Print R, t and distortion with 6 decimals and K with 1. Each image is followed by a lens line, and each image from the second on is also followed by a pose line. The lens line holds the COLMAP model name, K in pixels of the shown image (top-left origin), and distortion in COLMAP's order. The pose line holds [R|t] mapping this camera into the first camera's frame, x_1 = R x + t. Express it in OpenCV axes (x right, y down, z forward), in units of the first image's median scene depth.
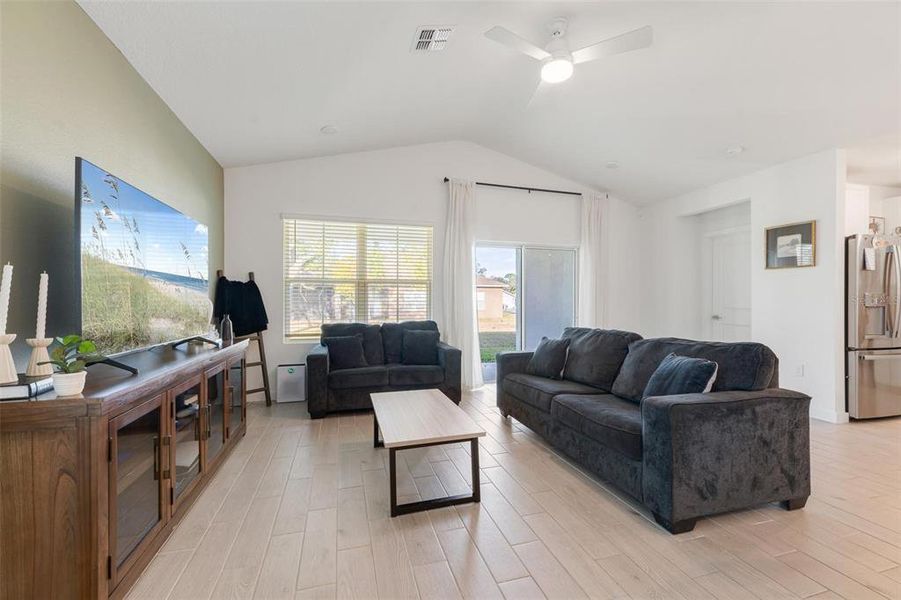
lens RADIAL K [[379.8, 0, 450.5], [0, 379.8, 303.1], [0, 0, 1]] dist [0.001033, 0.000080]
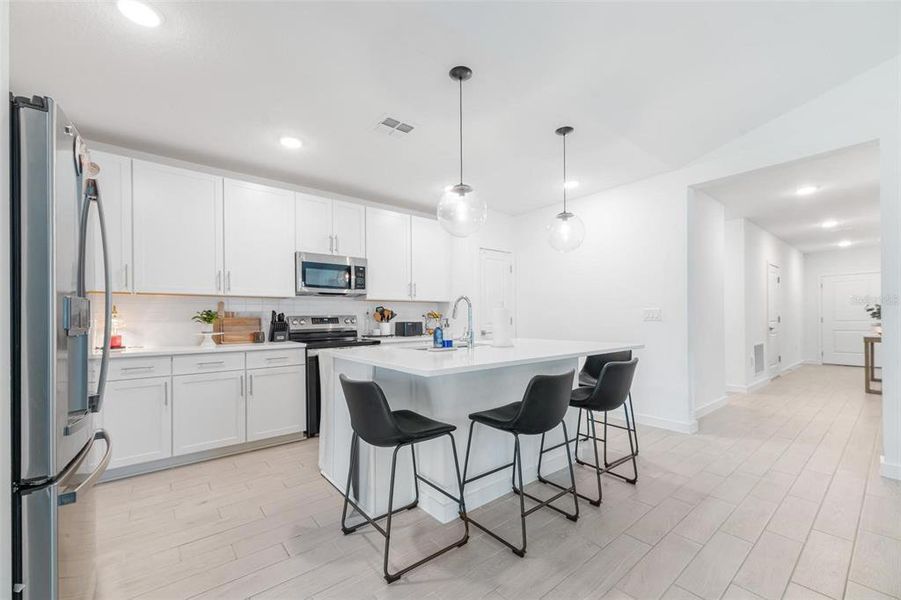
lens RADIAL K [[366.4, 0, 454.8], [0, 366.4, 315.3], [0, 0, 1]] dist [0.007031, -0.000053]
pose [[-0.397184, 0.008821, 0.917696, 0.662968], [0.008788, 0.999945, -0.005808, -0.003322], [-0.917697, 0.005758, -0.397240, 0.816638]]
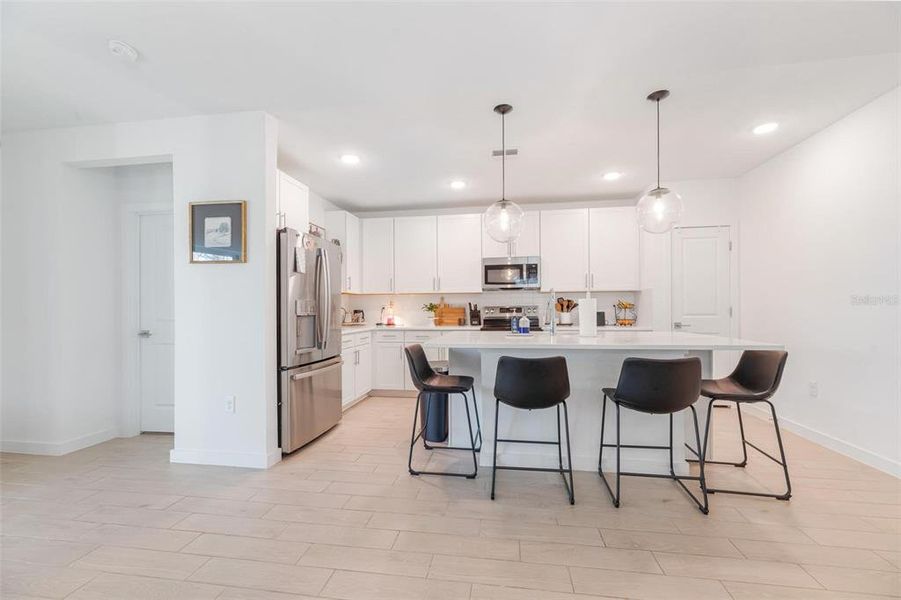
lens RADIAL K [[363.9, 0, 453.8], [0, 363.9, 307.5], [0, 0, 1]] dist [0.000958, 0.000095]
pose [[0.415749, 0.001793, 0.909478, 0.500195], [0.008354, 0.999948, -0.005790, -0.001061], [-0.909441, 0.010005, 0.415712, 0.346967]]
